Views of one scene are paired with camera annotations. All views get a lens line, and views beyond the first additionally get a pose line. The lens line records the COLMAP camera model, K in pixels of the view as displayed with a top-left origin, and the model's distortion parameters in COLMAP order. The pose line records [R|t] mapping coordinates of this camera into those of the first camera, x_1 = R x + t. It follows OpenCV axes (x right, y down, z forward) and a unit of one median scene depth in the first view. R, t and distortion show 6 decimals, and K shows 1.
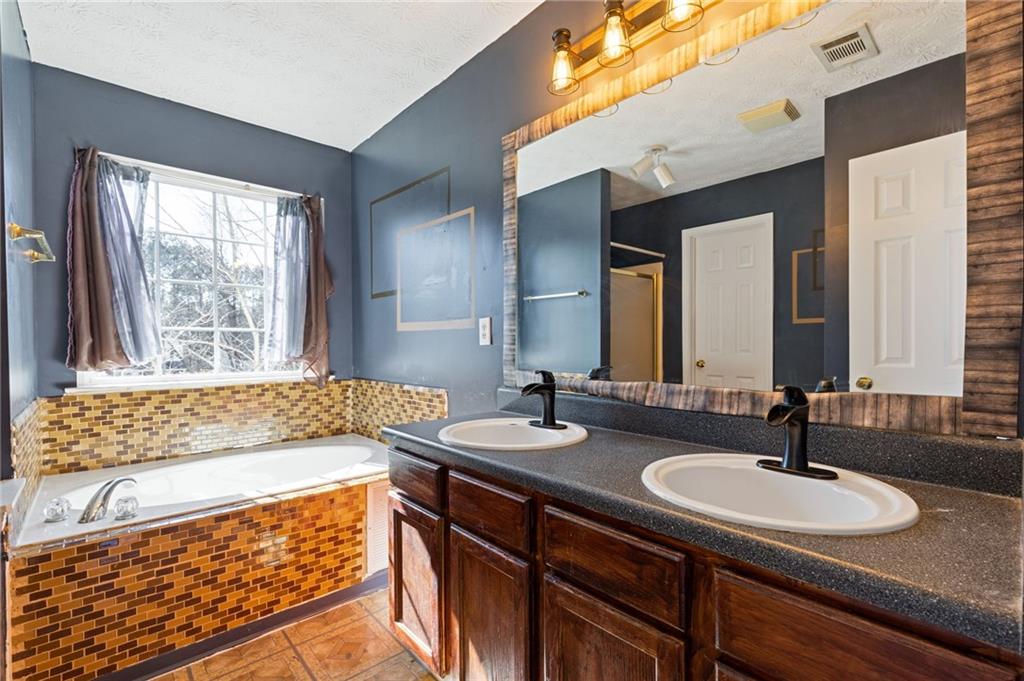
lens RADIAL K [[466.5, 0, 515.9], [0, 466.5, 341.0], [0, 0, 1]] dist [0.000901, -0.000044]
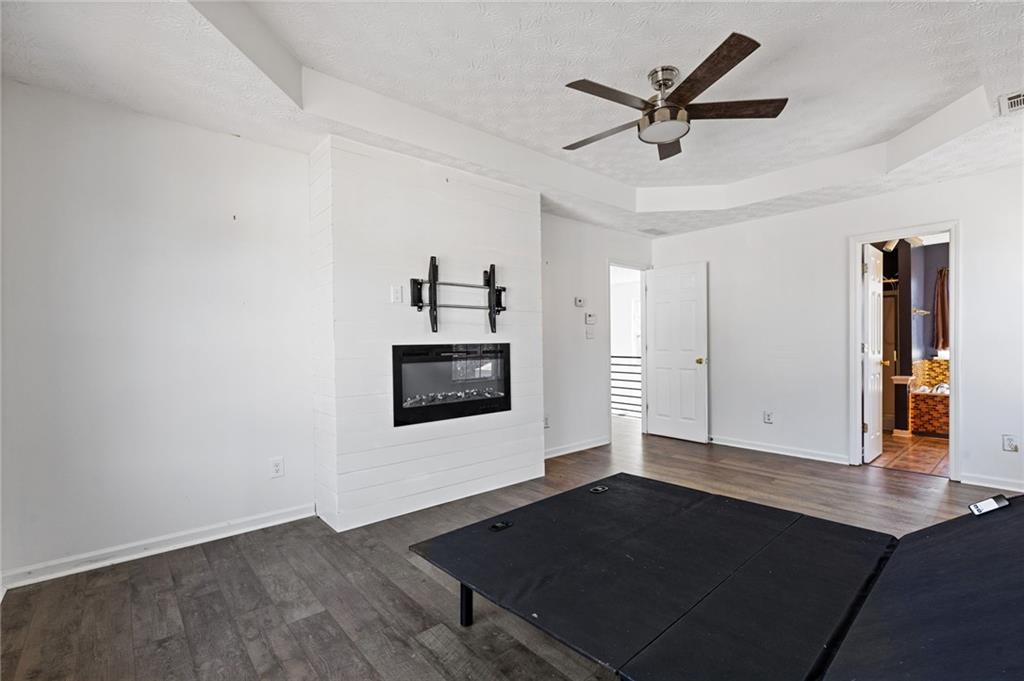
lens RADIAL K [[466.5, 0, 515.9], [0, 466.5, 341.0], [0, 0, 1]] dist [0.000901, -0.000044]
pose [[-0.016566, 0.005677, -0.999847, 1.971430], [0.000272, 0.999984, 0.005674, -0.012868], [0.999863, -0.000178, -0.016568, -1.539845]]
